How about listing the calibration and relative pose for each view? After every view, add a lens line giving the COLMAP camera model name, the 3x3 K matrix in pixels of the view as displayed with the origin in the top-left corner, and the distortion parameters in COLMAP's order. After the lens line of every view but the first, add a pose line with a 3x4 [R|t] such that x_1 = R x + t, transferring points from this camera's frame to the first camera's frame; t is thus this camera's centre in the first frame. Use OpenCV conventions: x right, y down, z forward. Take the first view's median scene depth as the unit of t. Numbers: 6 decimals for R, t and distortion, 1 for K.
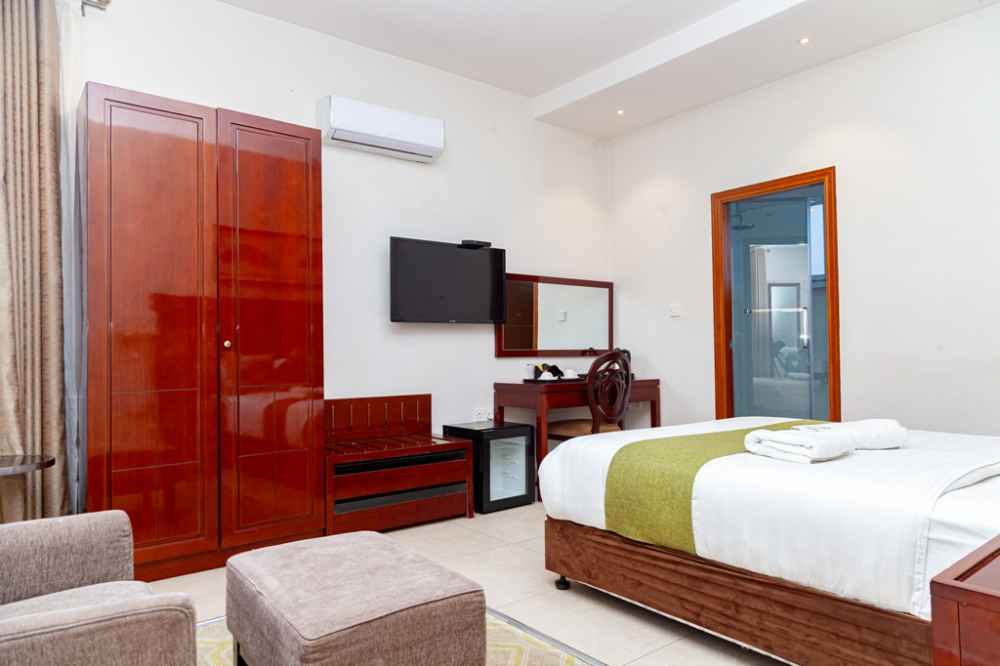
lens RADIAL K [[648.1, 0, 506.9], [0, 648.1, 337.1], [0, 0, 1]] dist [0.005075, -0.000436]
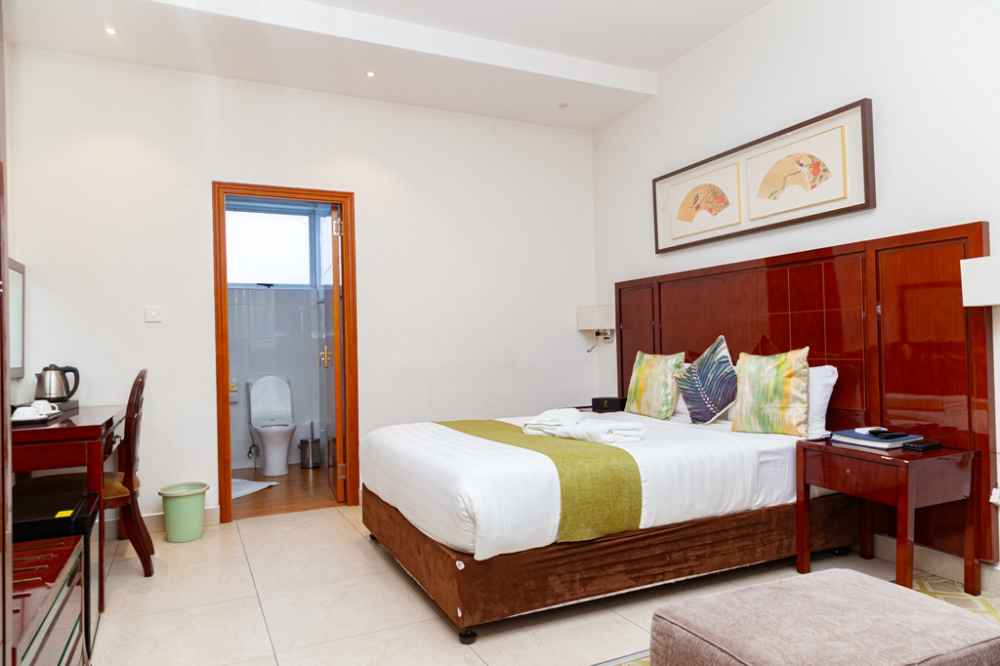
lens RADIAL K [[648.1, 0, 506.9], [0, 648.1, 337.1], [0, 0, 1]] dist [0.005075, -0.000436]
pose [[0.221464, 0.019128, 0.974981, -0.909075], [-0.002427, 0.999815, -0.019064, -0.000384], [-0.975166, 0.001855, 0.221469, 0.923658]]
